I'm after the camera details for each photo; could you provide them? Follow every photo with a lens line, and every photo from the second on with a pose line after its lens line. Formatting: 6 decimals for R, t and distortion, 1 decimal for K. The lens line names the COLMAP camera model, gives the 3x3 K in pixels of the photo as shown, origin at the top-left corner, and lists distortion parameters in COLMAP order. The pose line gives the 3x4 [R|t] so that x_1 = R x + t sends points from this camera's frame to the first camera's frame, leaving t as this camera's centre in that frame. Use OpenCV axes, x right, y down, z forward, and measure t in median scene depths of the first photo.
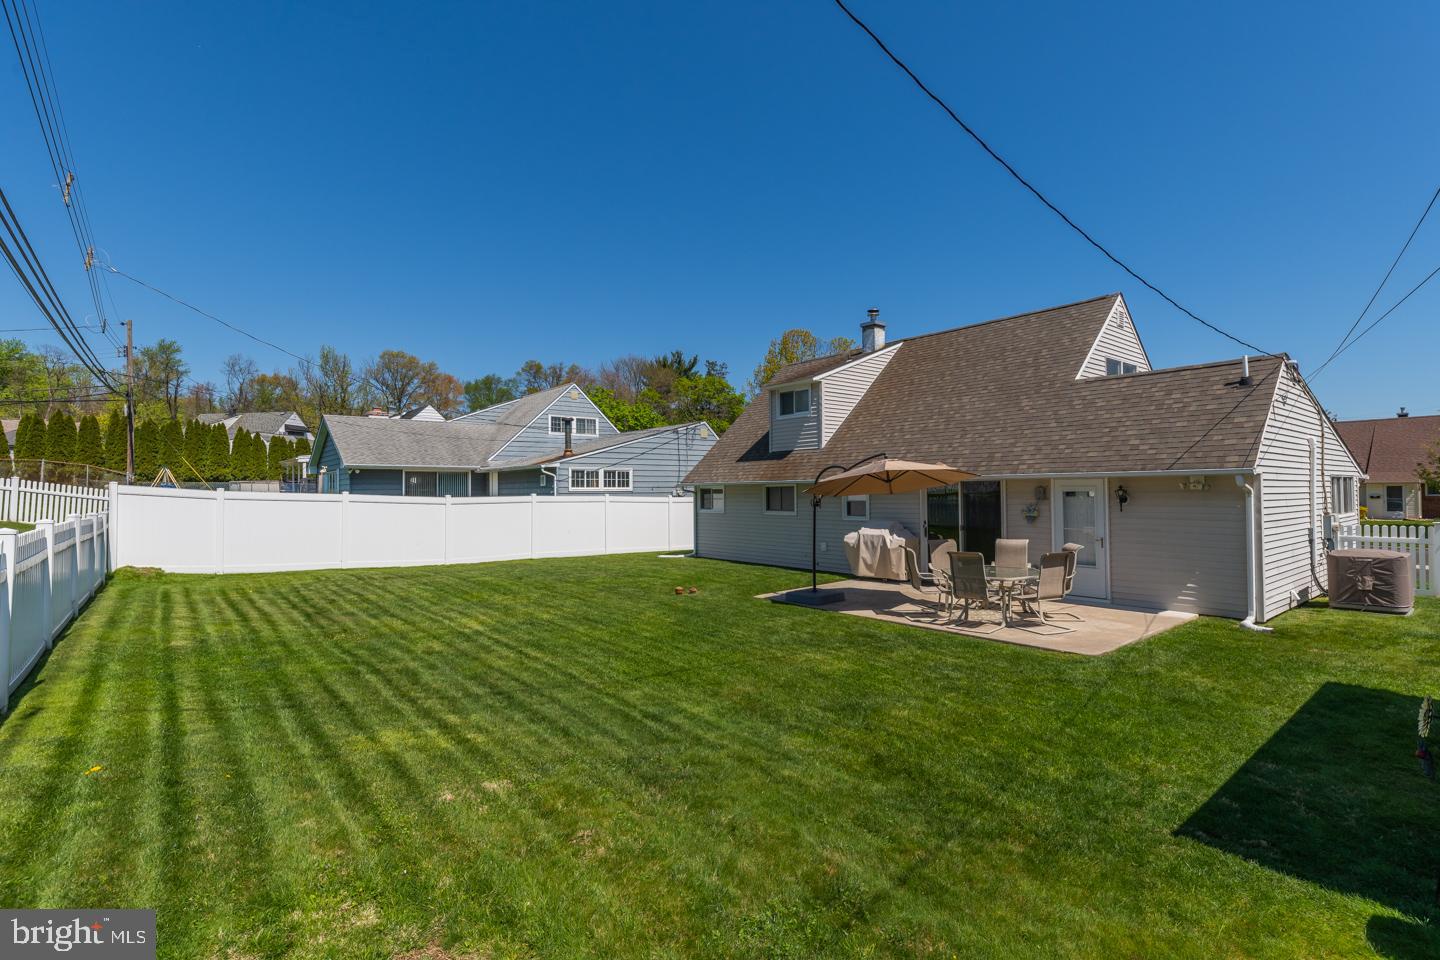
lens RADIAL K [[676.7, 0, 722.1], [0, 676.7, 484.3], [0, 0, 1]] dist [0.002492, 0.000328]
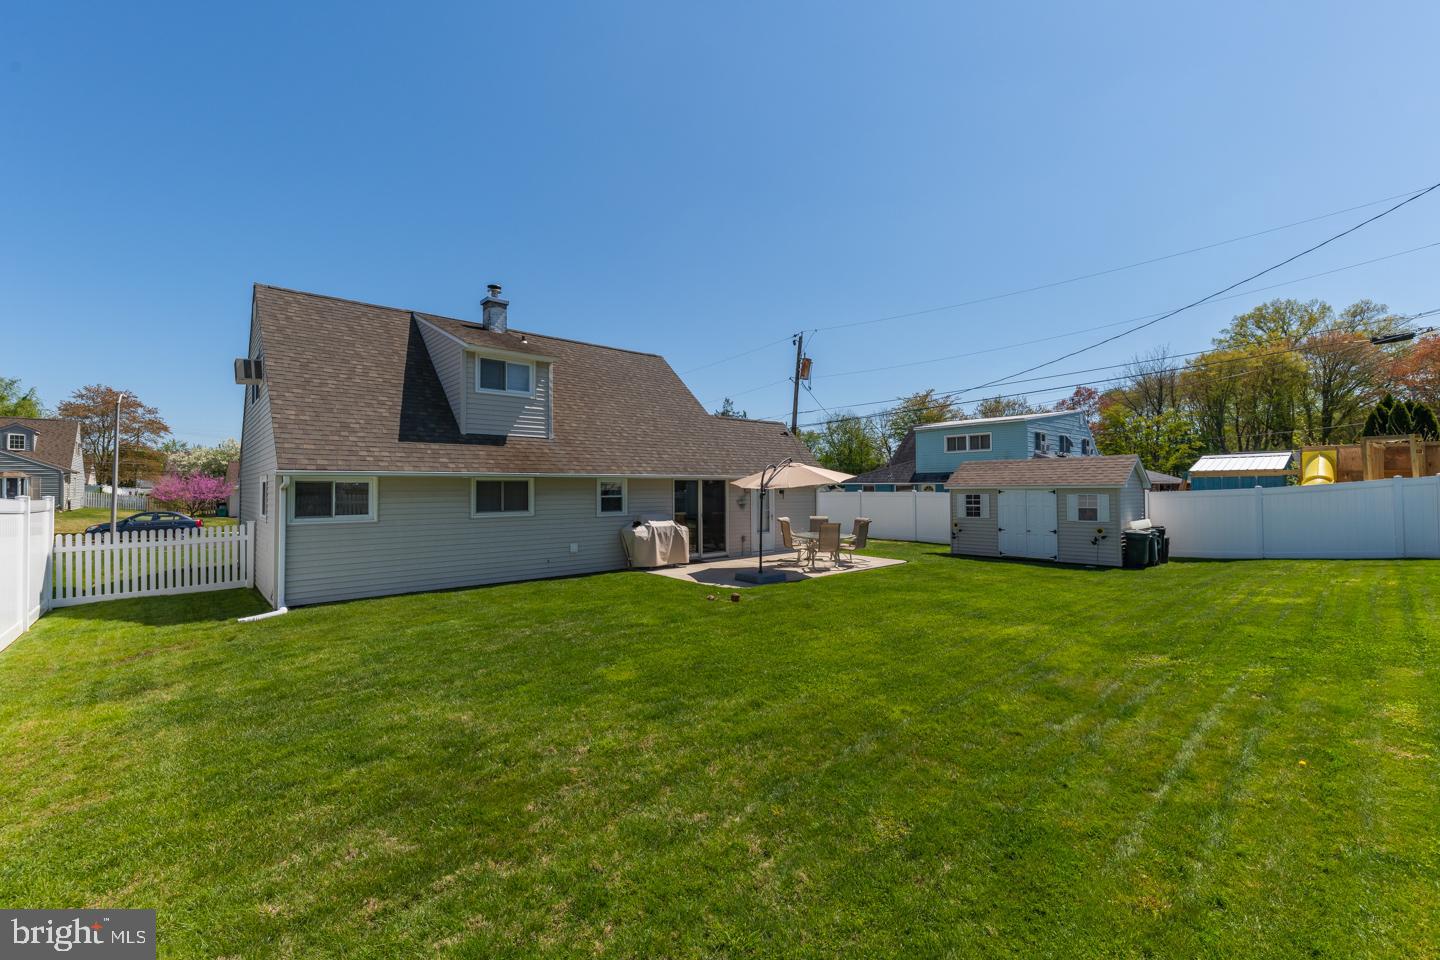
lens RADIAL K [[591.1, 0, 720.0], [0, 591.1, 489.7], [0, 0, 1]] dist [0.013405, -0.000241]
pose [[-0.039527, 0.011274, 0.999155, -0.630393], [0.000323, 0.999936, -0.011270, 0.022285], [-0.999218, -0.000123, -0.039528, 0.813700]]
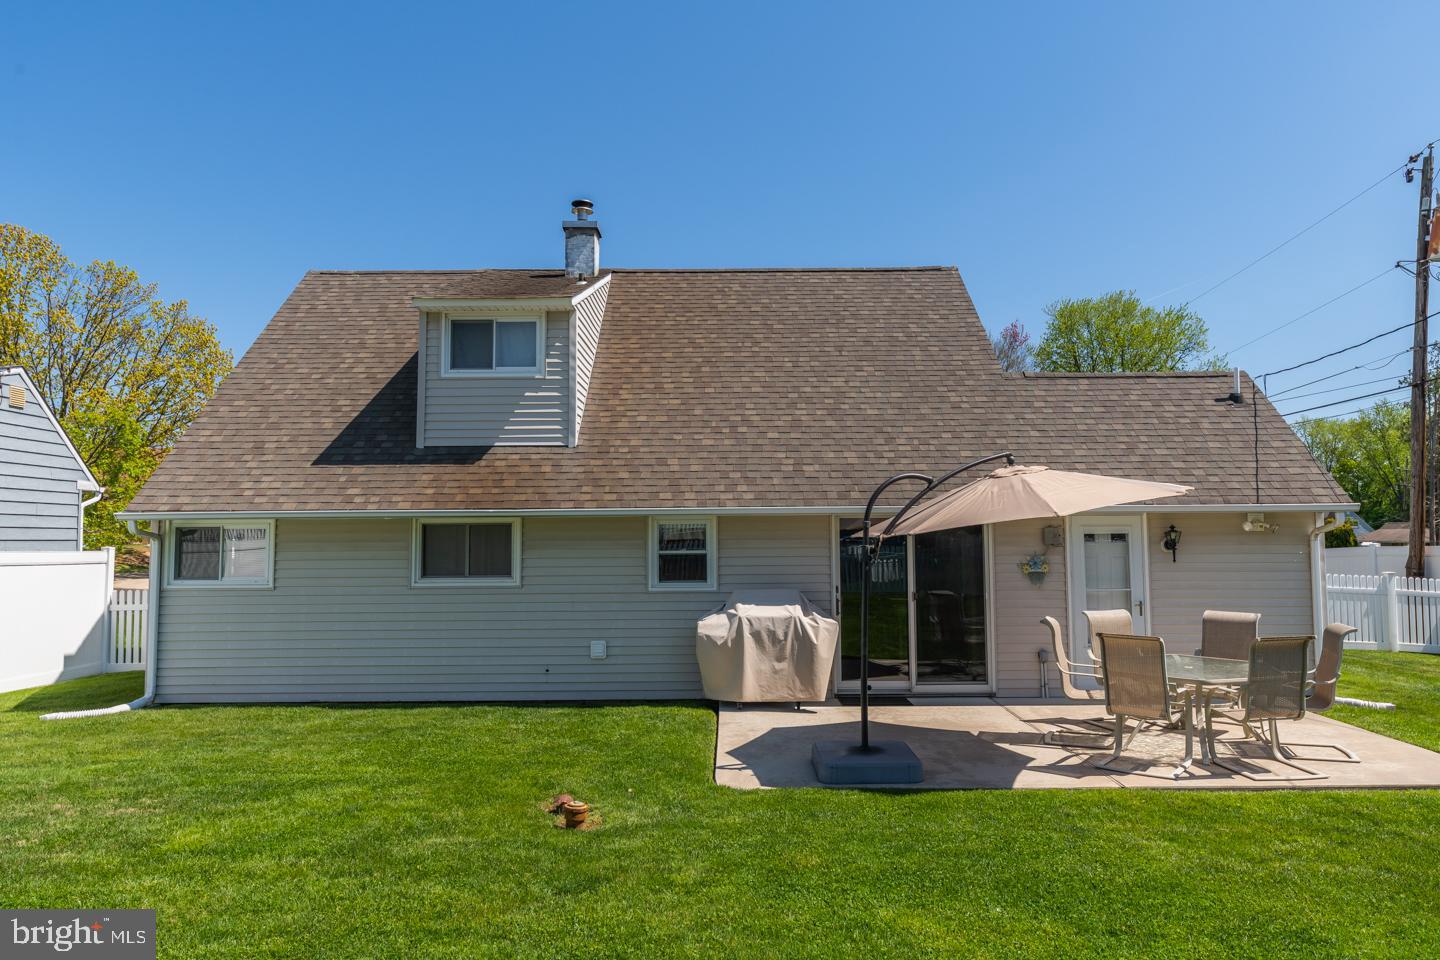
lens RADIAL K [[947.6, 0, 727.8], [0, 947.6, 473.5], [0, 0, 1]] dist [0.003235, -0.000727]
pose [[0.632700, 0.063760, 0.771767, -0.305965], [-0.006260, 0.996993, -0.077236, 0.018552], [-0.774372, 0.044036, 0.631197, 0.488290]]
